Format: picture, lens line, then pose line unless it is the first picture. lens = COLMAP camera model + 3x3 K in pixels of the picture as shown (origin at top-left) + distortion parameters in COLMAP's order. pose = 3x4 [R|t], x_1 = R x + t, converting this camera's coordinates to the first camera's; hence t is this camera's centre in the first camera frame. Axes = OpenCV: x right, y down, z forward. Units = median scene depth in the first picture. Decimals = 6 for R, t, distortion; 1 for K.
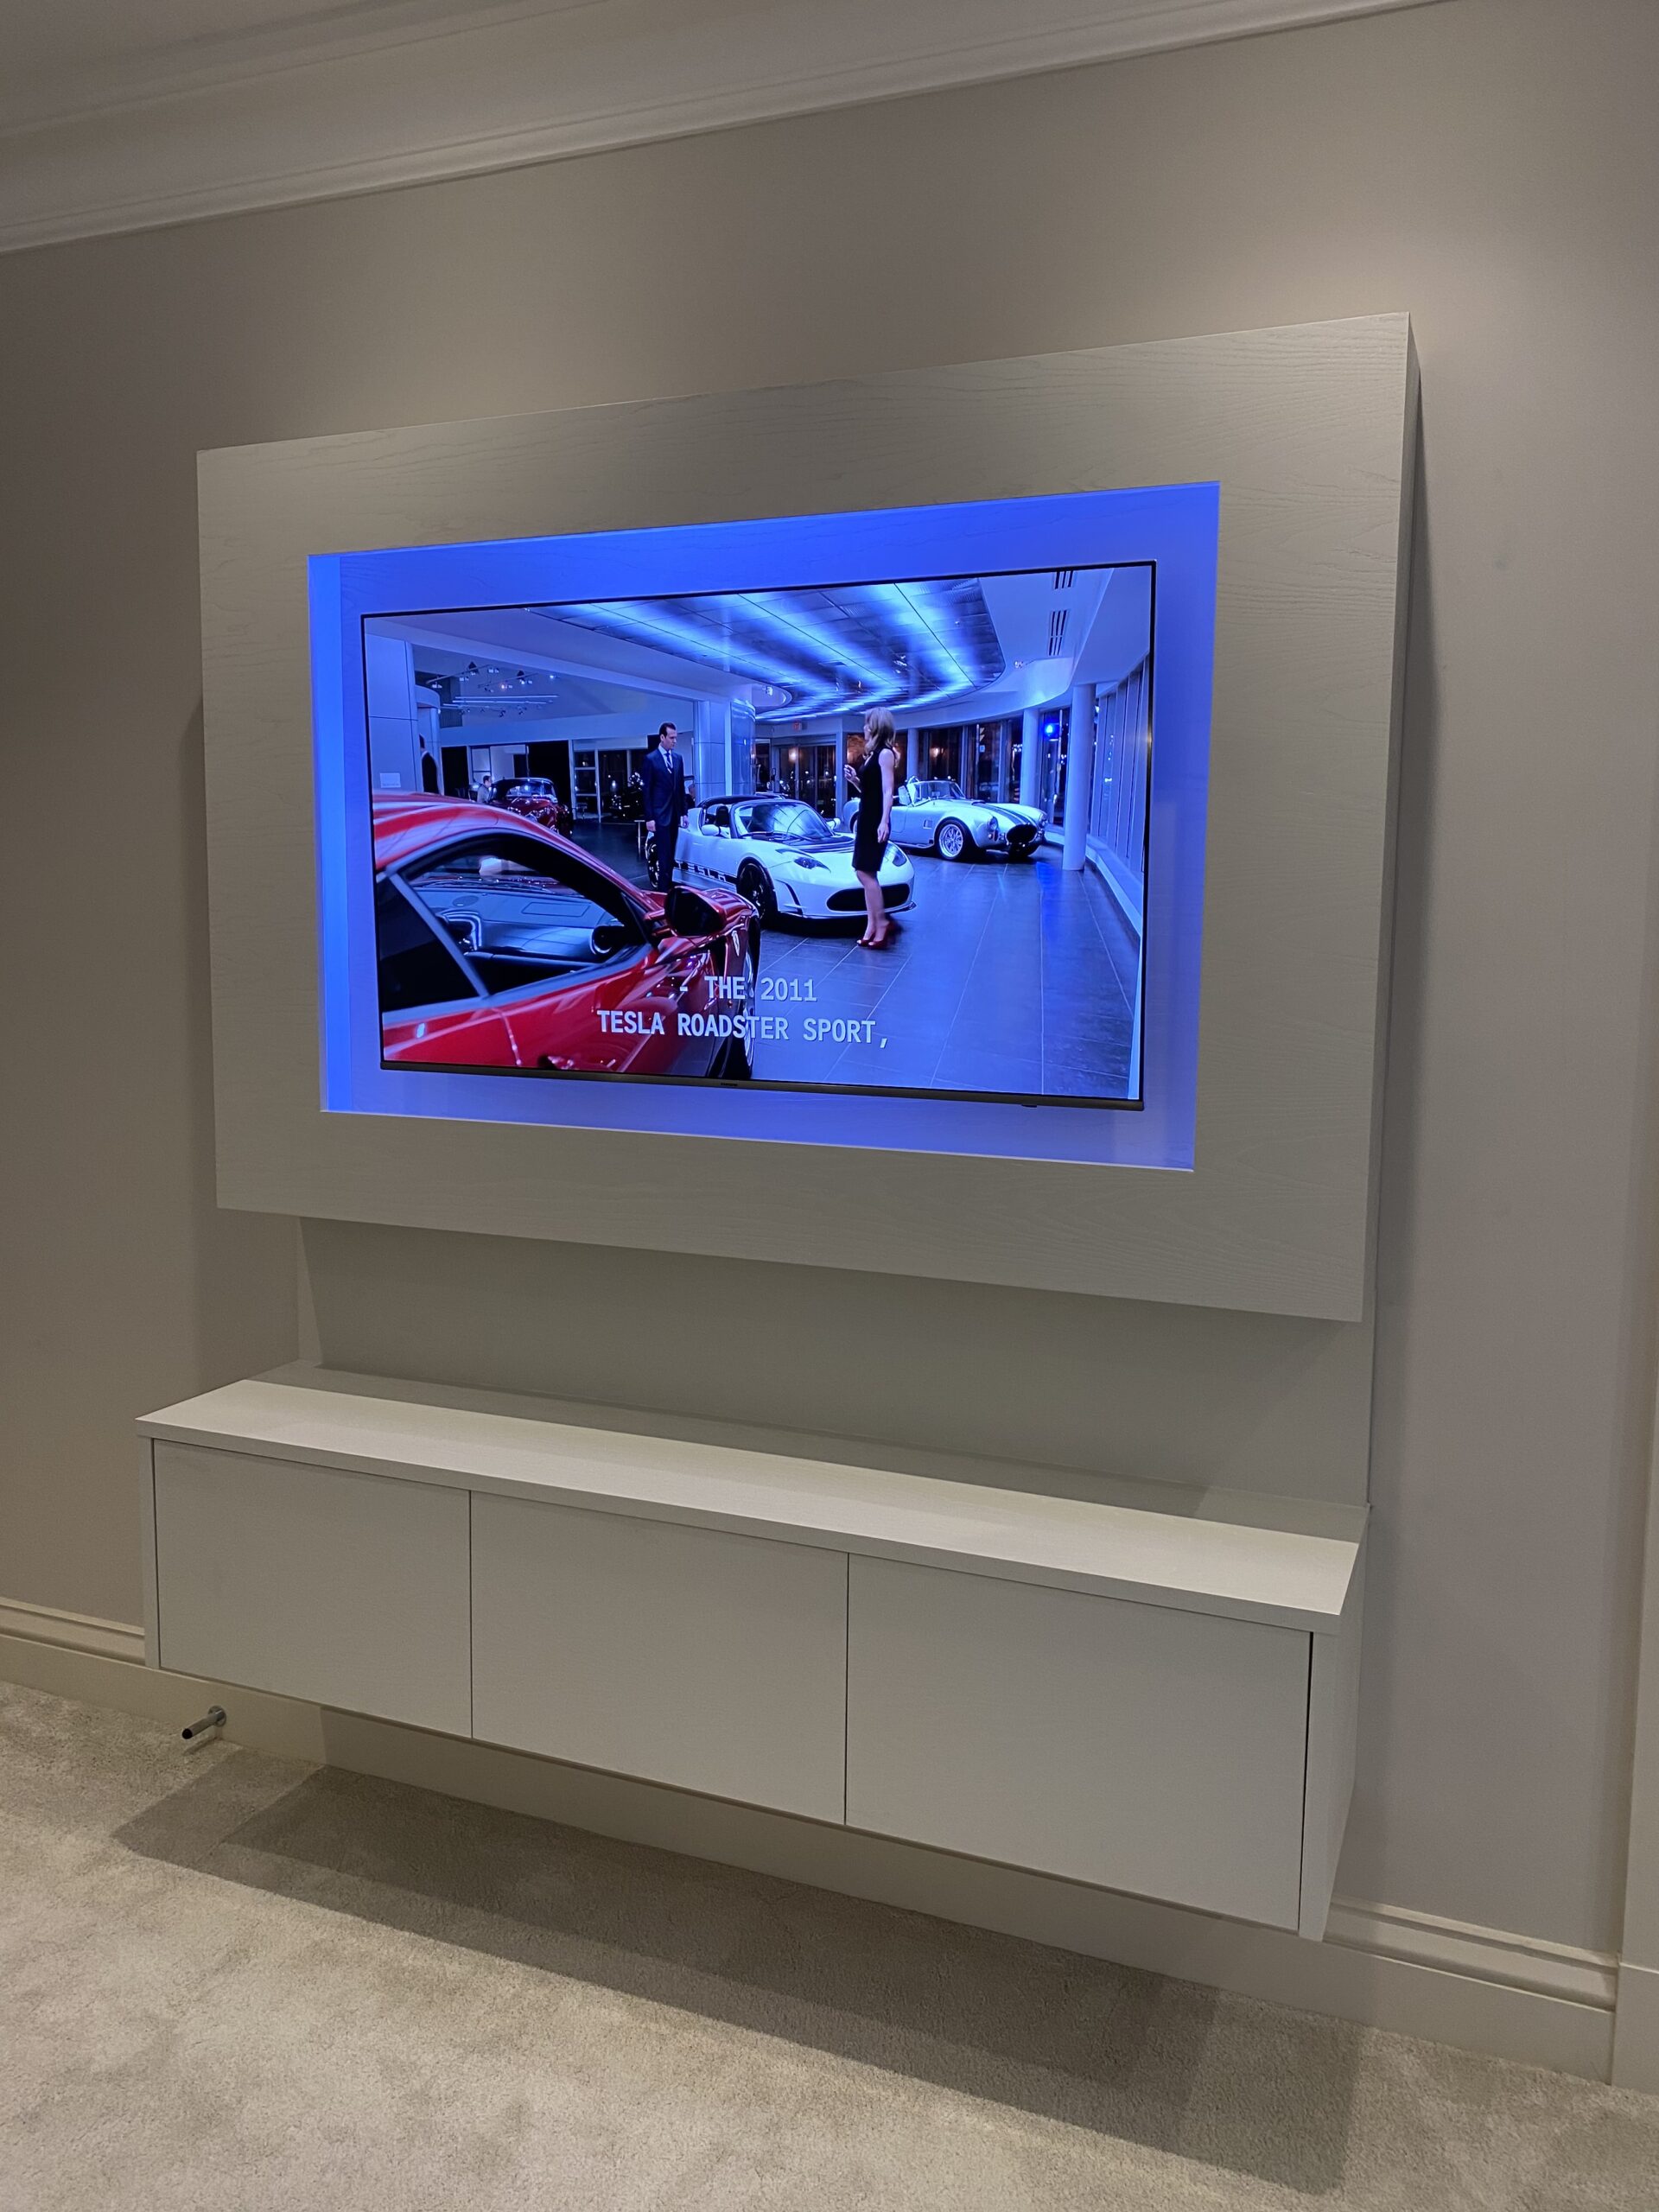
lens RADIAL K [[1675.7, 0, 828.4], [0, 1675.7, 1096.8], [0, 0, 1]] dist [0.030545, -0.020784]
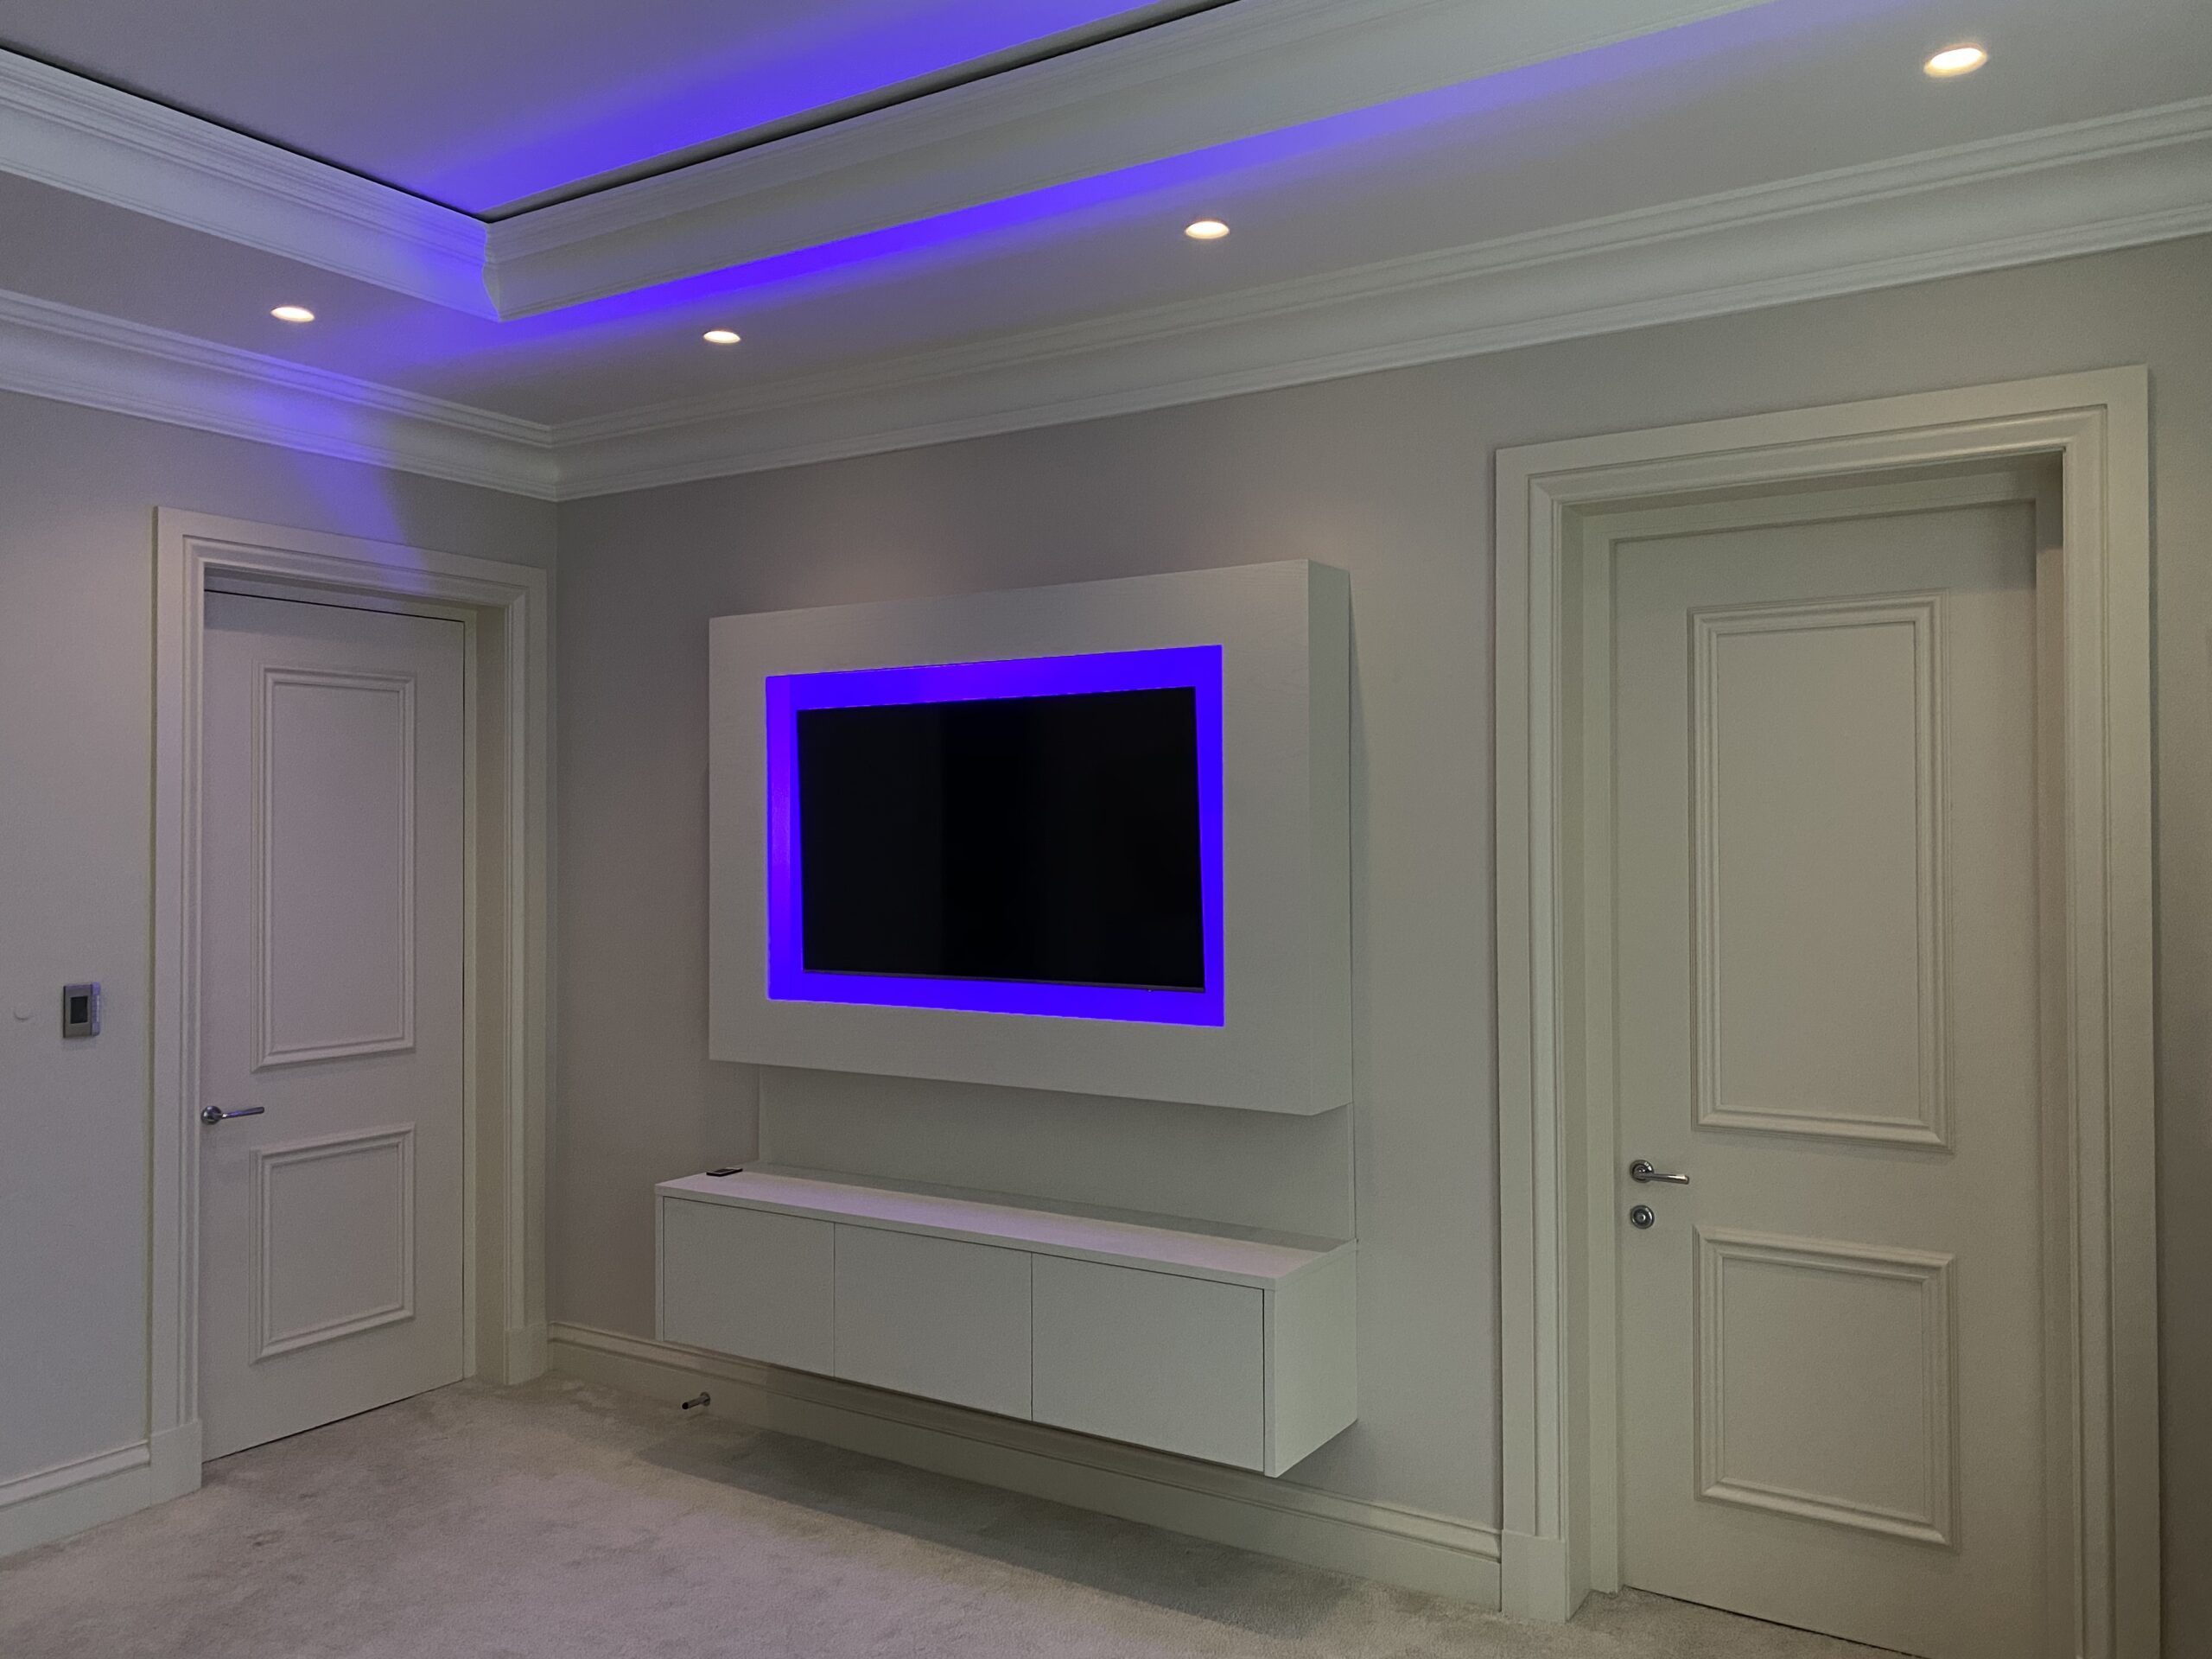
lens RADIAL K [[1675.7, 0, 1105.2], [0, 1675.7, 825.3], [0, 0, 1]] dist [0.030545, -0.020784]
pose [[0.984214, -0.017022, -0.176160, 0.358636], [-0.004301, 0.992769, -0.119961, 0.038752], [0.176928, 0.118825, 0.977025, -0.648769]]
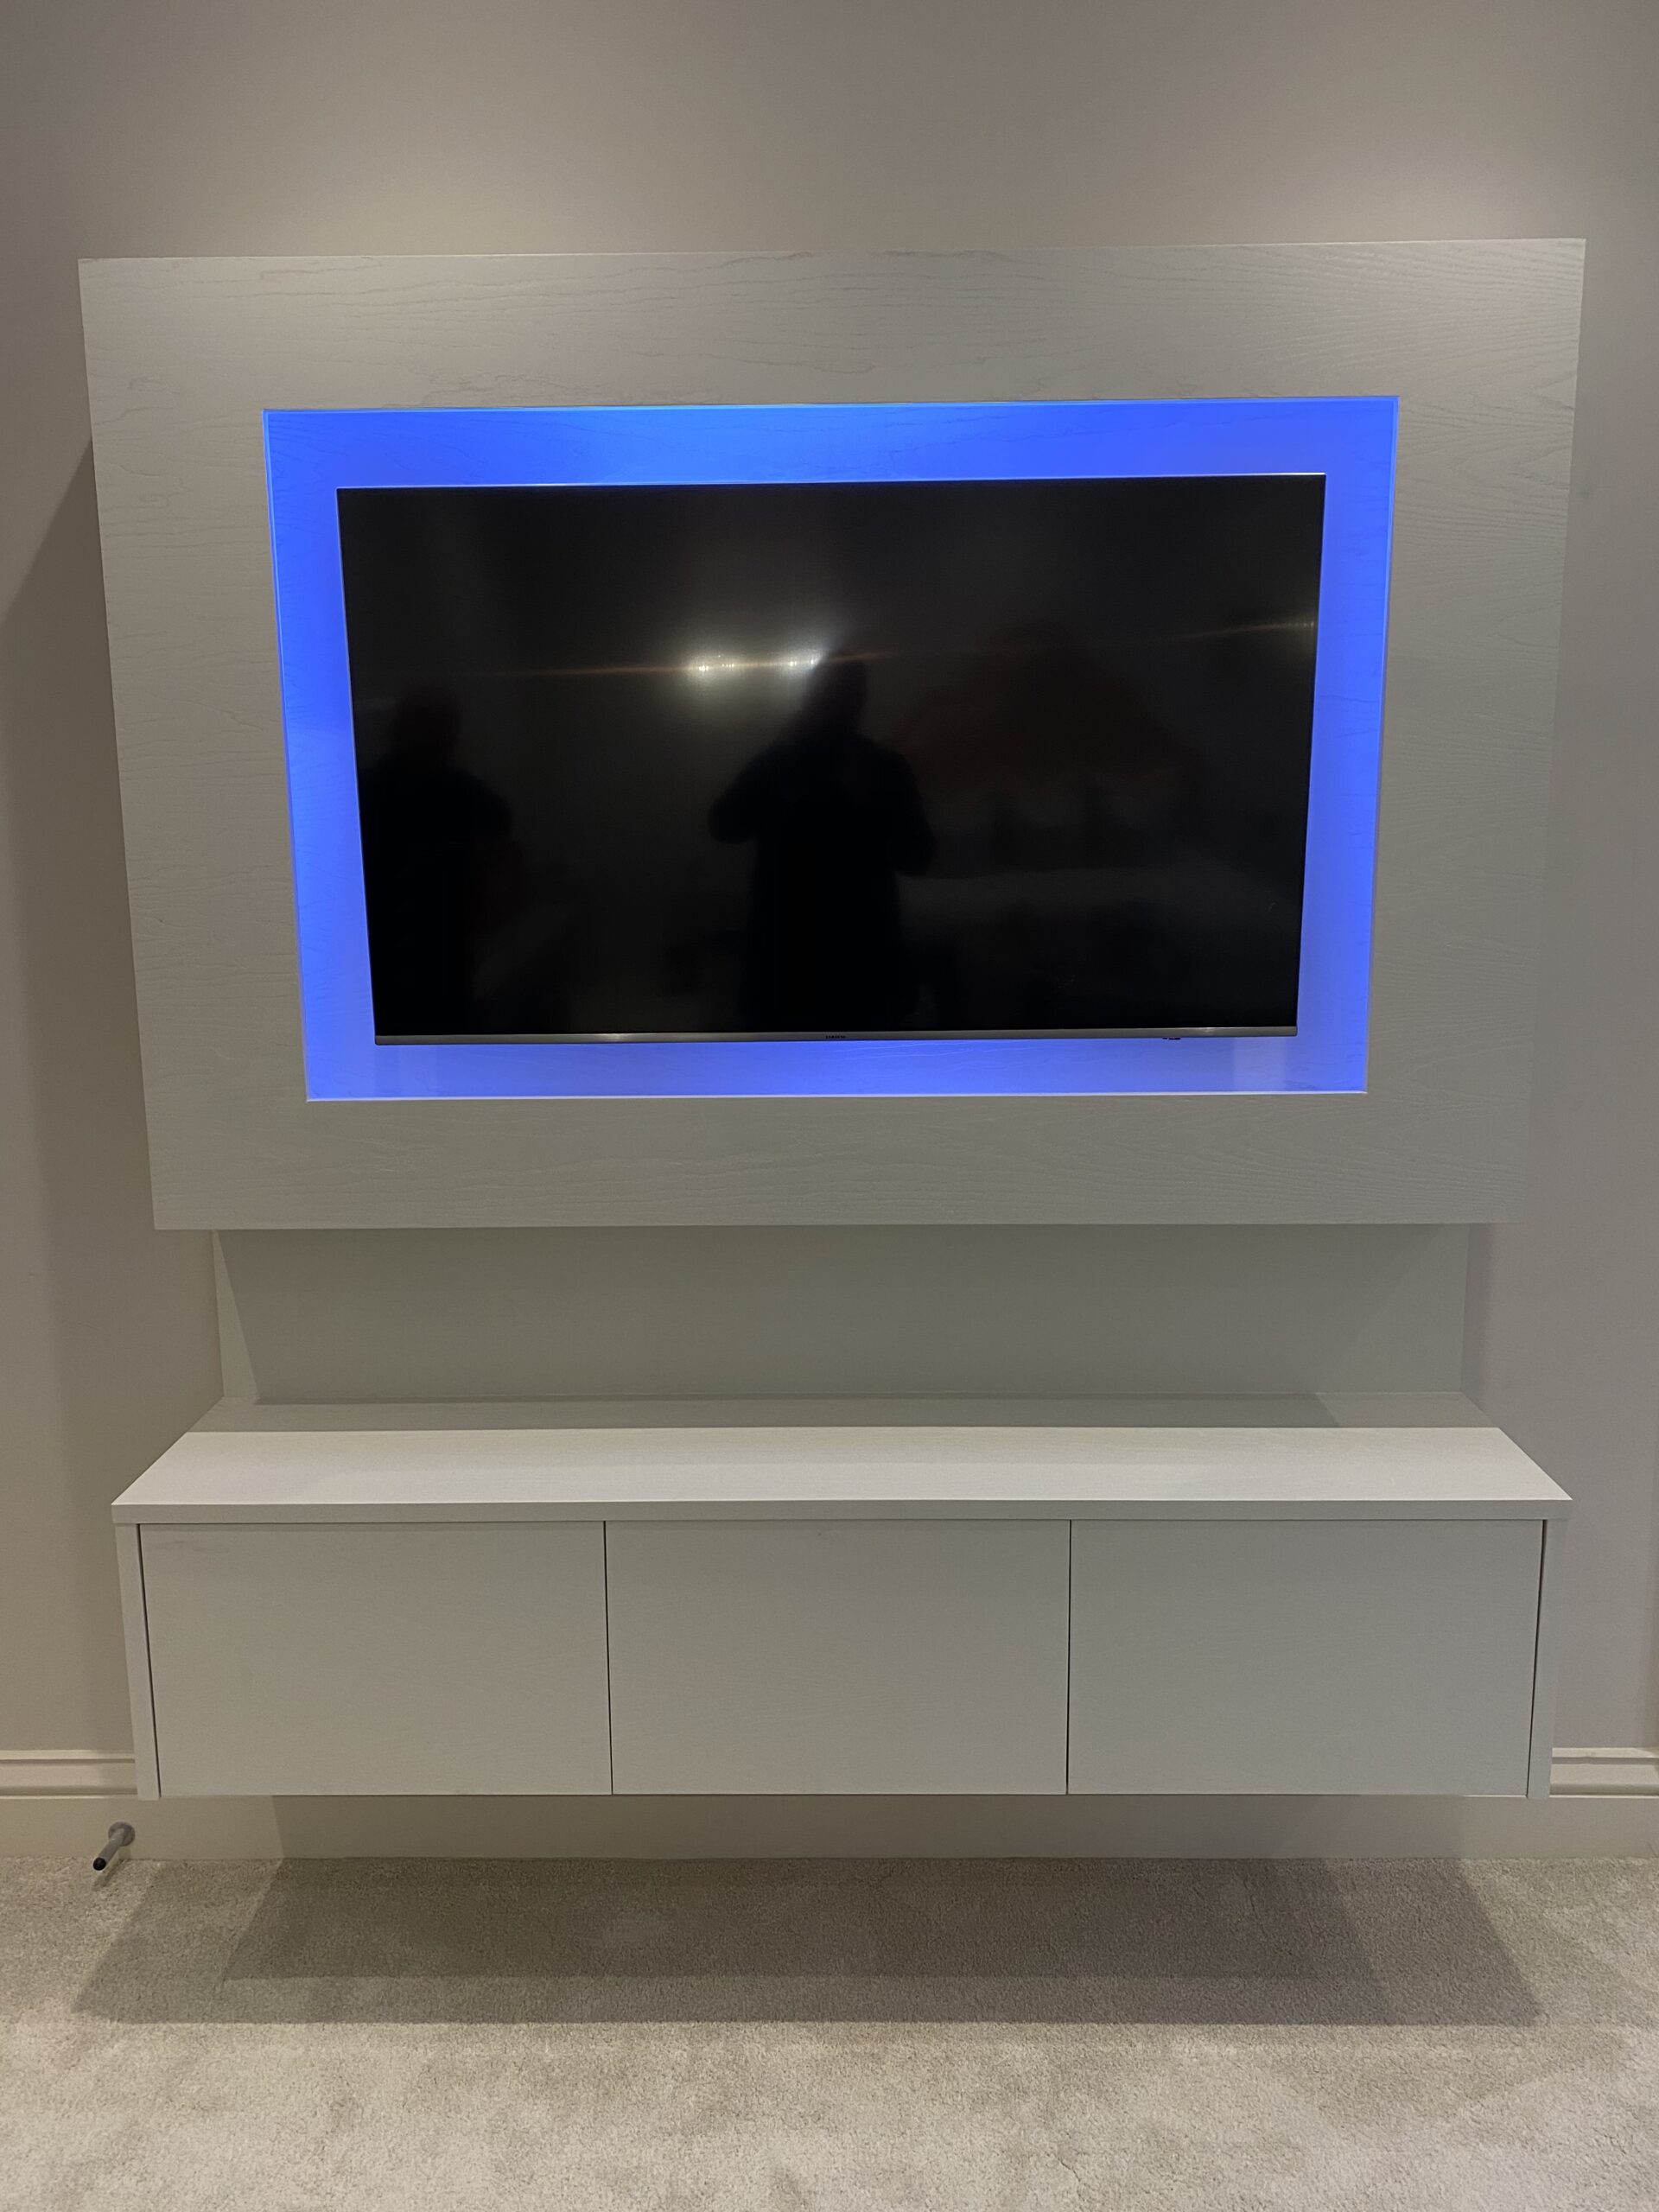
lens RADIAL K [[1675.7, 0, 830.5], [0, 1675.7, 1097.7], [0, 0, 1]] dist [0.030545, -0.020784]
pose [[0.930414, -0.084065, 0.356740, -0.393663], [0.061754, 0.995381, 0.073499, -0.041926], [-0.361271, -0.046355, 0.931308, 0.153044]]
